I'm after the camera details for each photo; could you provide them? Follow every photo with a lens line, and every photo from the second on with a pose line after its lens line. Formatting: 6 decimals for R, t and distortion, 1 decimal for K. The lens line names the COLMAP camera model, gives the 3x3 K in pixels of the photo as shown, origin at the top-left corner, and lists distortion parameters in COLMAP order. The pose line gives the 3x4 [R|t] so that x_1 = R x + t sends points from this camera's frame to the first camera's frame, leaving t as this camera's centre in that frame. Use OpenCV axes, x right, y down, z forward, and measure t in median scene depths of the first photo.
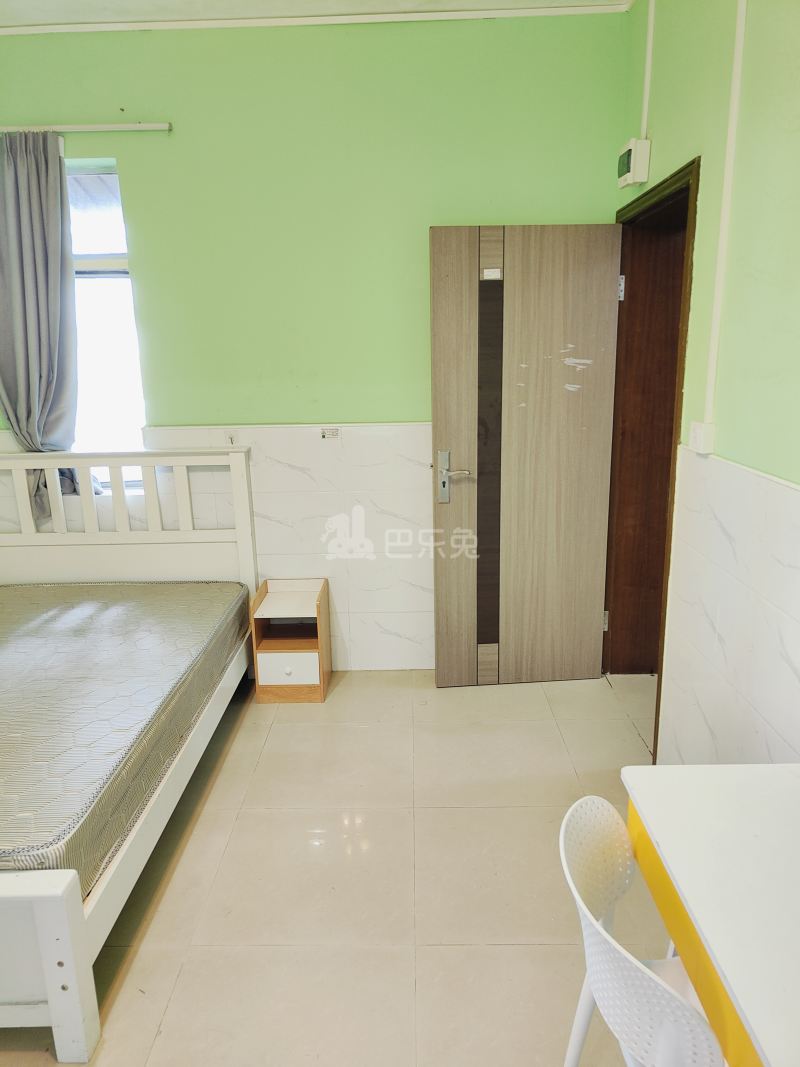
lens RADIAL K [[740.2, 0, 401.0], [0, 740.2, 536.0], [0, 0, 1]] dist [0.007468, -0.004028]
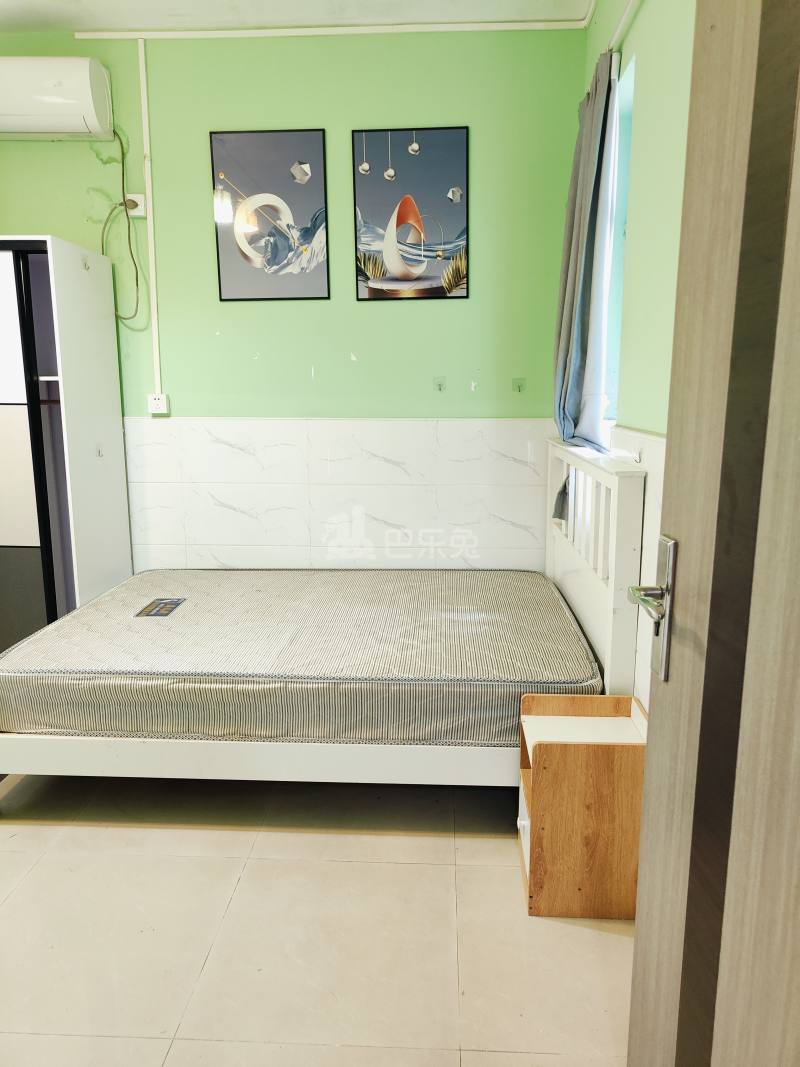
lens RADIAL K [[740.2, 0, 403.0], [0, 740.2, 530.6], [0, 0, 1]] dist [0.007468, -0.004028]
pose [[-0.039800, 0.209810, -0.976932, 0.434741], [-0.222325, 0.951338, 0.213371, -0.171819], [0.974160, 0.225689, 0.008783, 0.888277]]
